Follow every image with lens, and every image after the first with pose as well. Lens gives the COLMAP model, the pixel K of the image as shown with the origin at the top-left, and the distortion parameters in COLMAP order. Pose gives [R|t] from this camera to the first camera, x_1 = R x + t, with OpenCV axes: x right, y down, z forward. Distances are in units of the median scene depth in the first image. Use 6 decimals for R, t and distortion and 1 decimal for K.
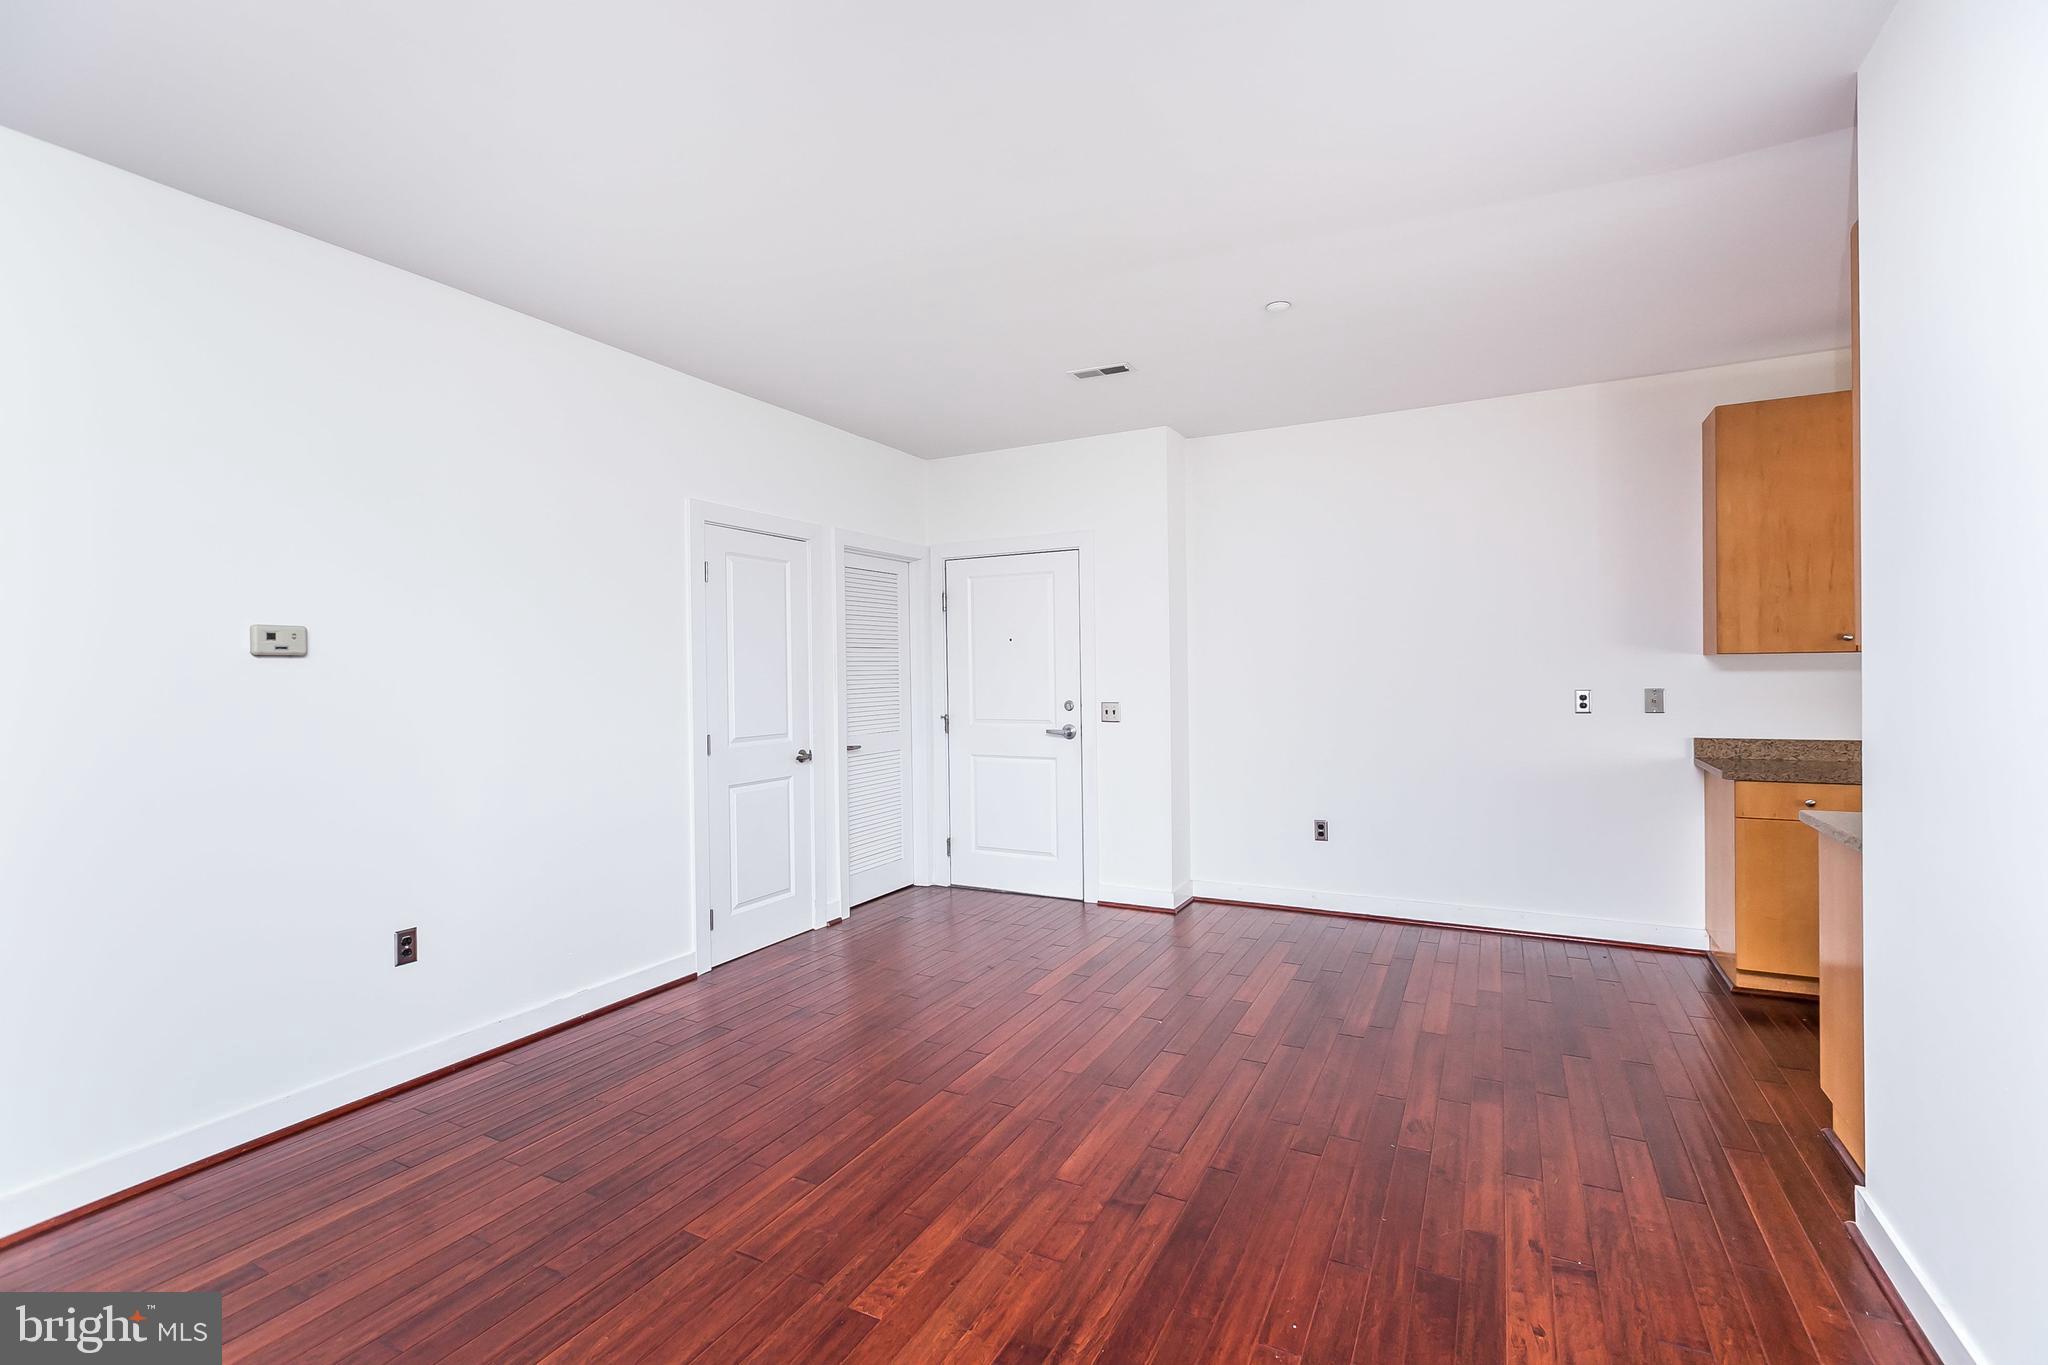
lens RADIAL K [[927.8, 0, 1043.4], [0, 927.8, 677.7], [0, 0, 1]] dist [0.002418, 0.000561]
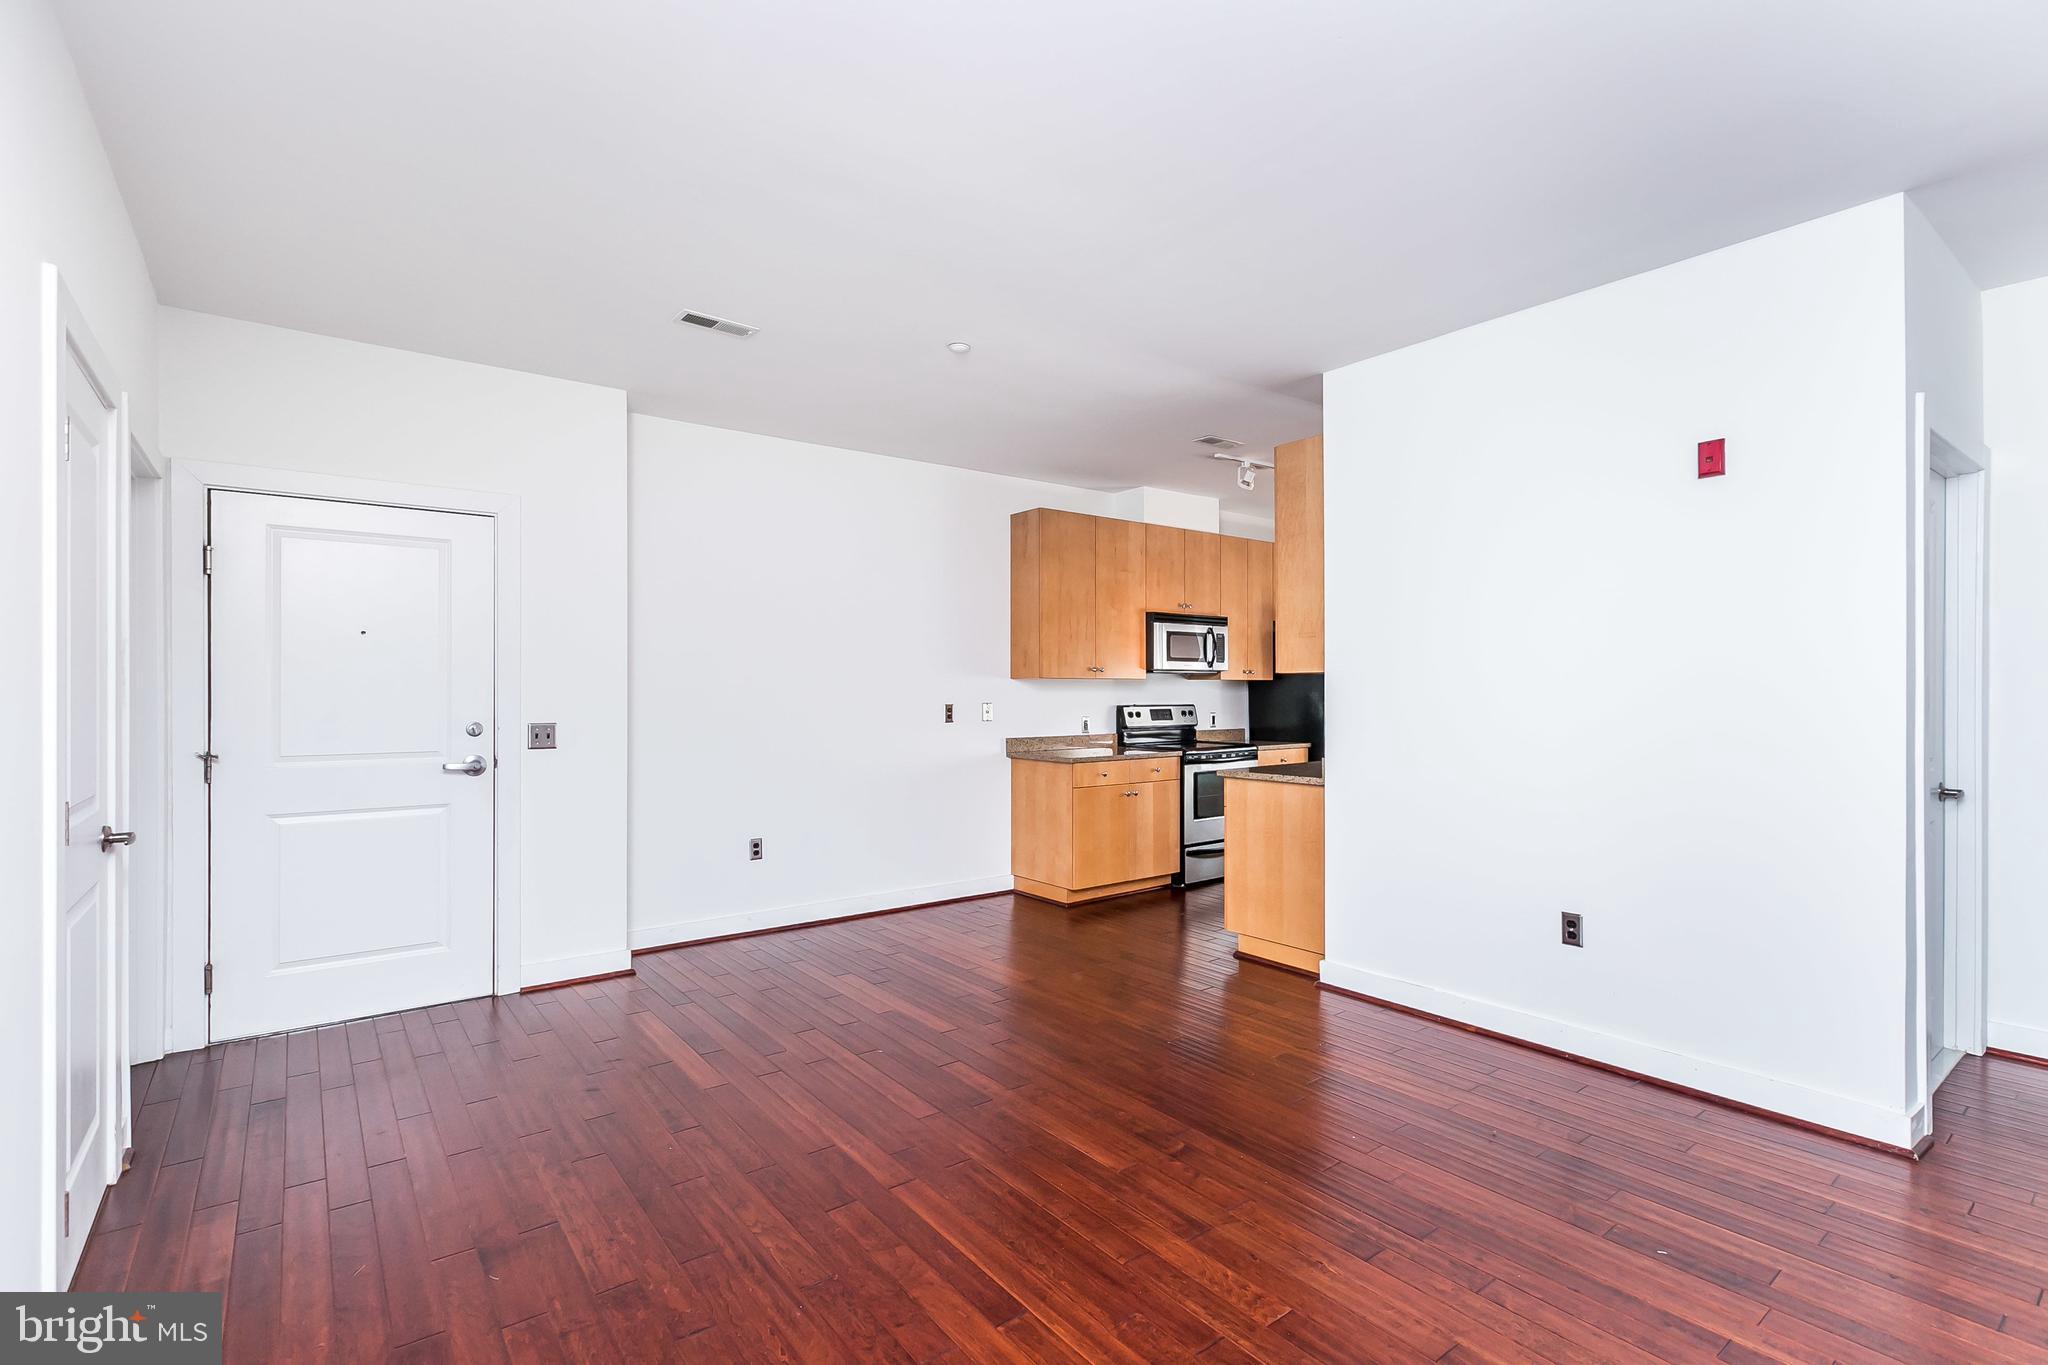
lens RADIAL K [[927.8, 0, 1037.2], [0, 927.8, 699.0], [0, 0, 1]] dist [0.002418, 0.000561]
pose [[0.422175, 0.004843, 0.906502, -0.557902], [0.001501, 0.999981, -0.006041, 0.014571], [-0.906513, 0.003911, 0.422159, 0.378304]]
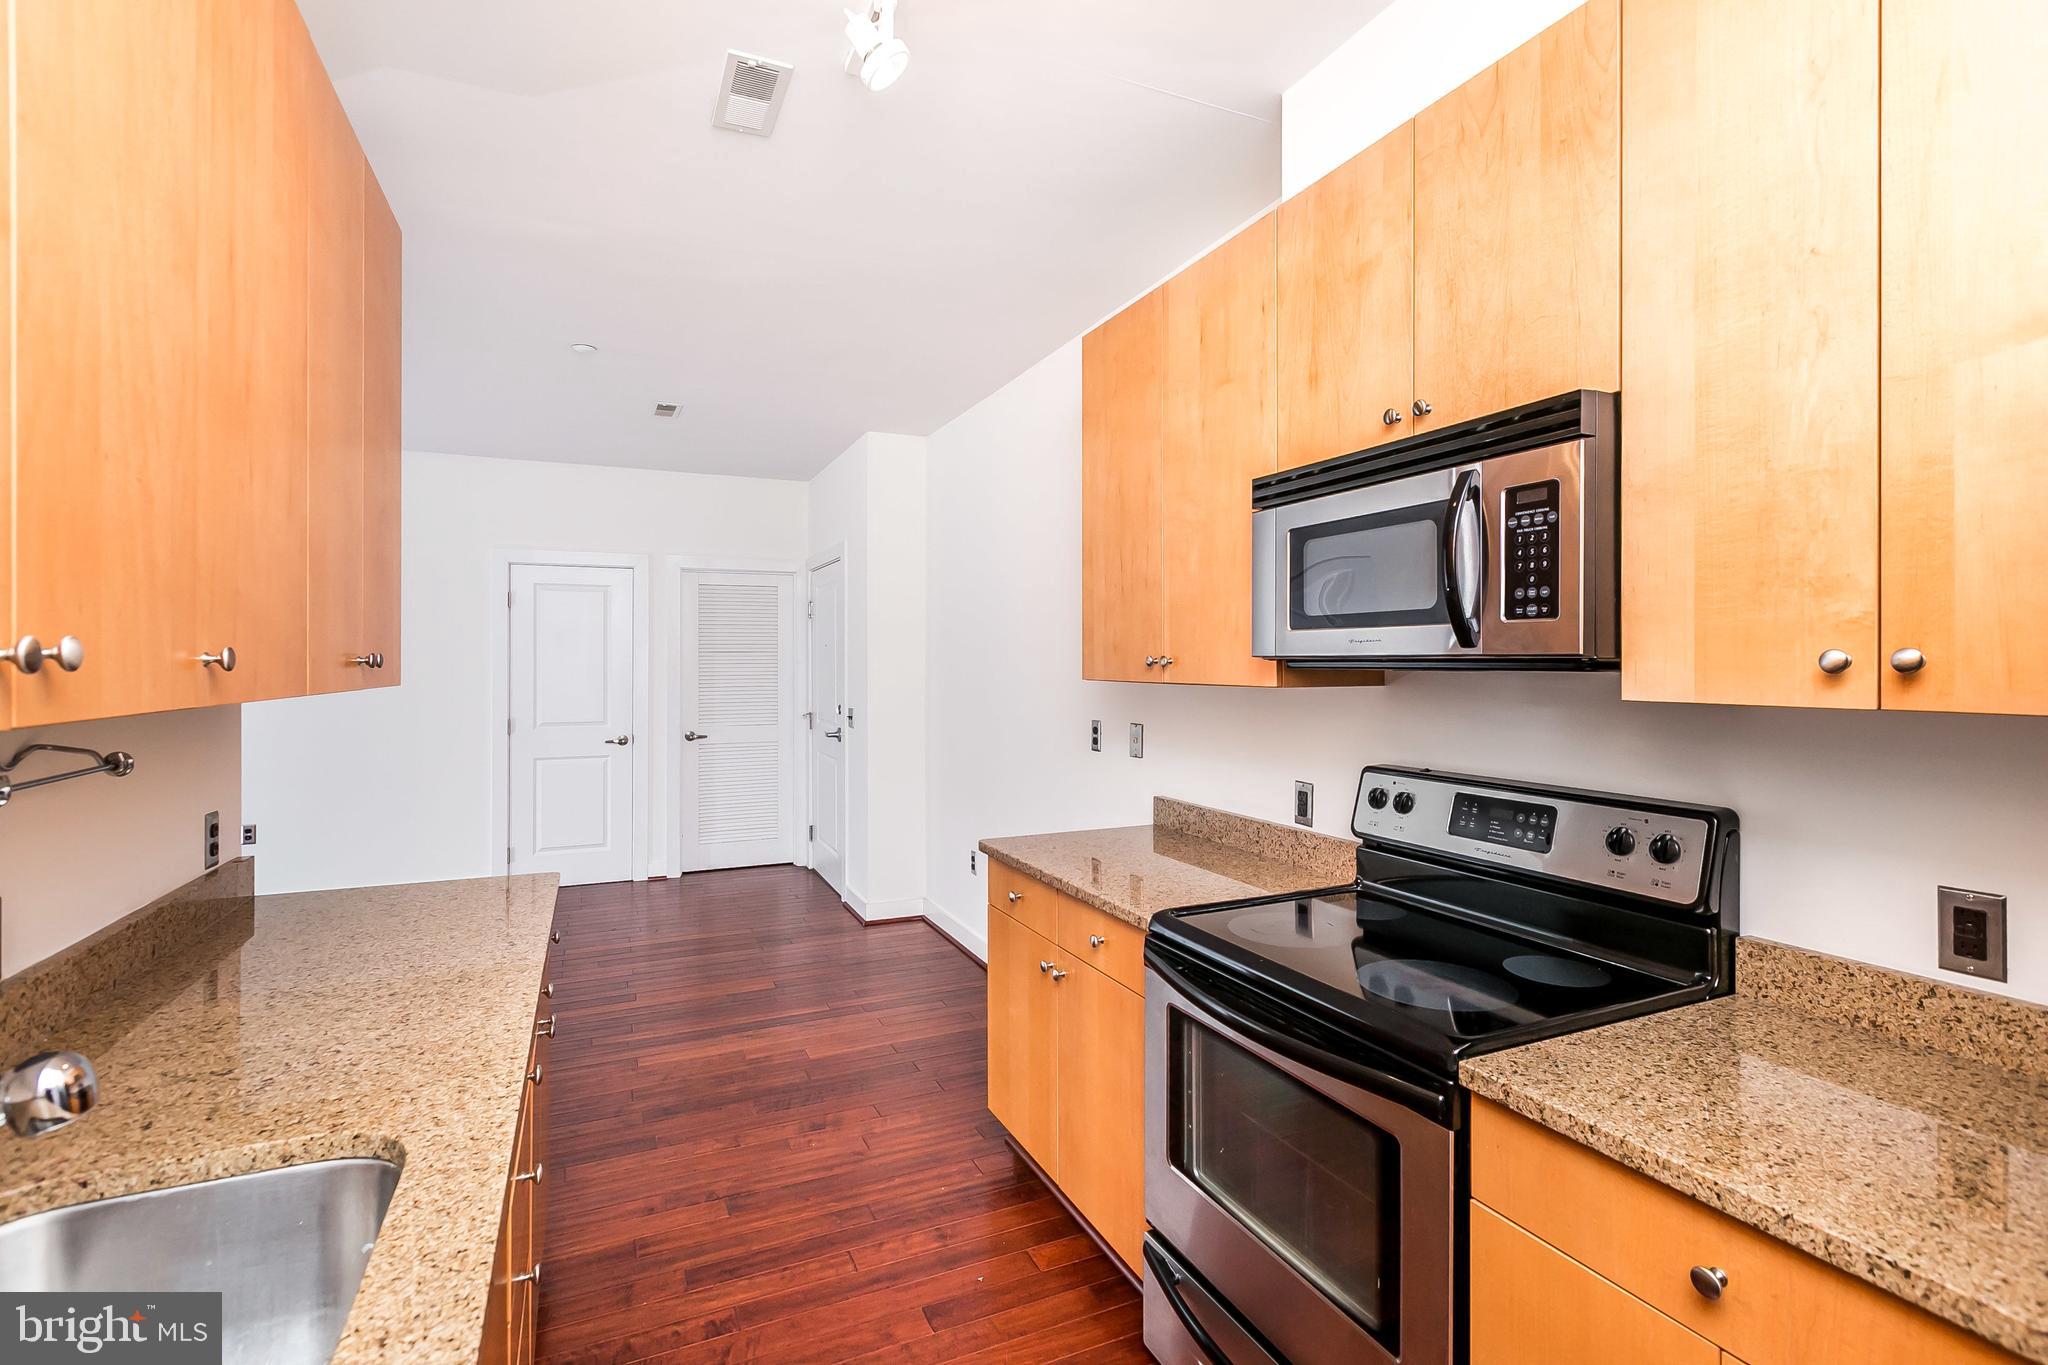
lens RADIAL K [[927.8, 0, 985.3], [0, 927.8, 655.4], [0, 0, 1]] dist [0.002418, 0.000561]
pose [[0.770468, 0.005326, -0.637456, 1.078375], [-0.008418, 0.999963, -0.001819, -0.041691], [0.637423, 0.006767, 0.770485, 0.378022]]
